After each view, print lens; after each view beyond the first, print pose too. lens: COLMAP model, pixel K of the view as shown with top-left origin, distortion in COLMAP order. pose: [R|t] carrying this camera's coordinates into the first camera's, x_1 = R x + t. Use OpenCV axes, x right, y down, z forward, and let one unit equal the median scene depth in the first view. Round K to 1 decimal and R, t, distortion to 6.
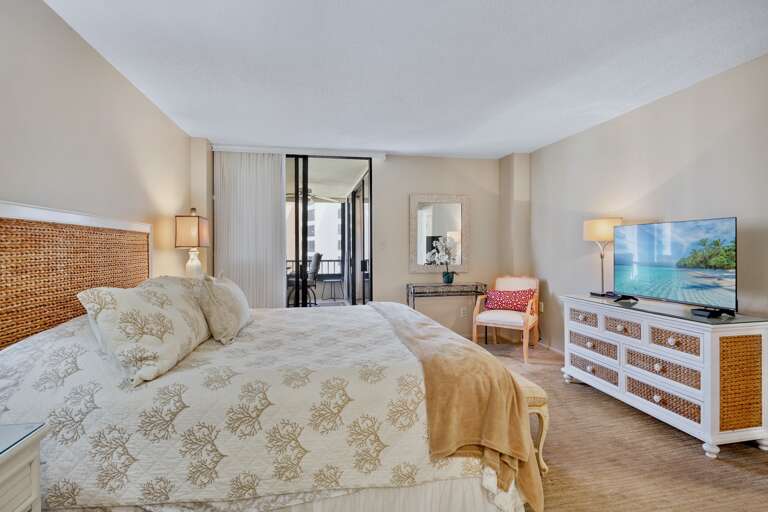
lens RADIAL K [[381.7, 0, 381.7], [0, 381.7, 236.1], [0, 0, 1]] dist [-0.000386, -0.000588]
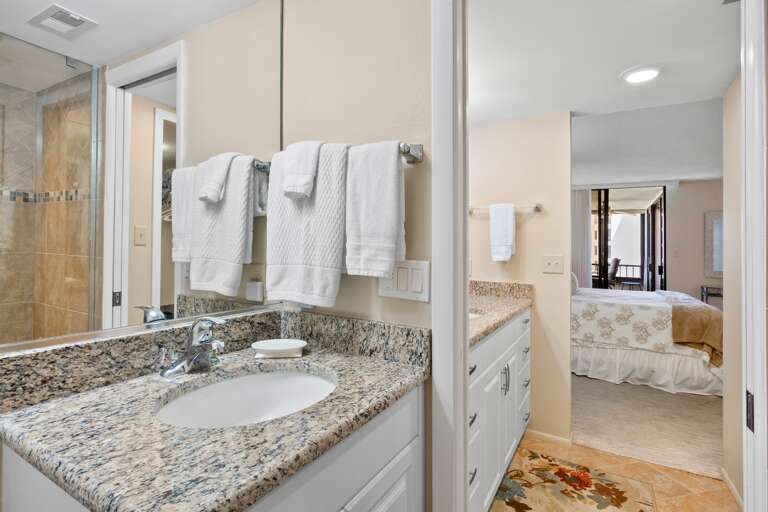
lens RADIAL K [[381.7, 0, 381.7], [0, 381.7, 236.1], [0, 0, 1]] dist [-0.000386, -0.000588]
pose [[0.756193, -0.001608, -0.654346, 0.088406], [-0.004975, 0.999954, -0.008206, -0.017361], [0.654329, 0.009461, 0.756150, -0.571120]]
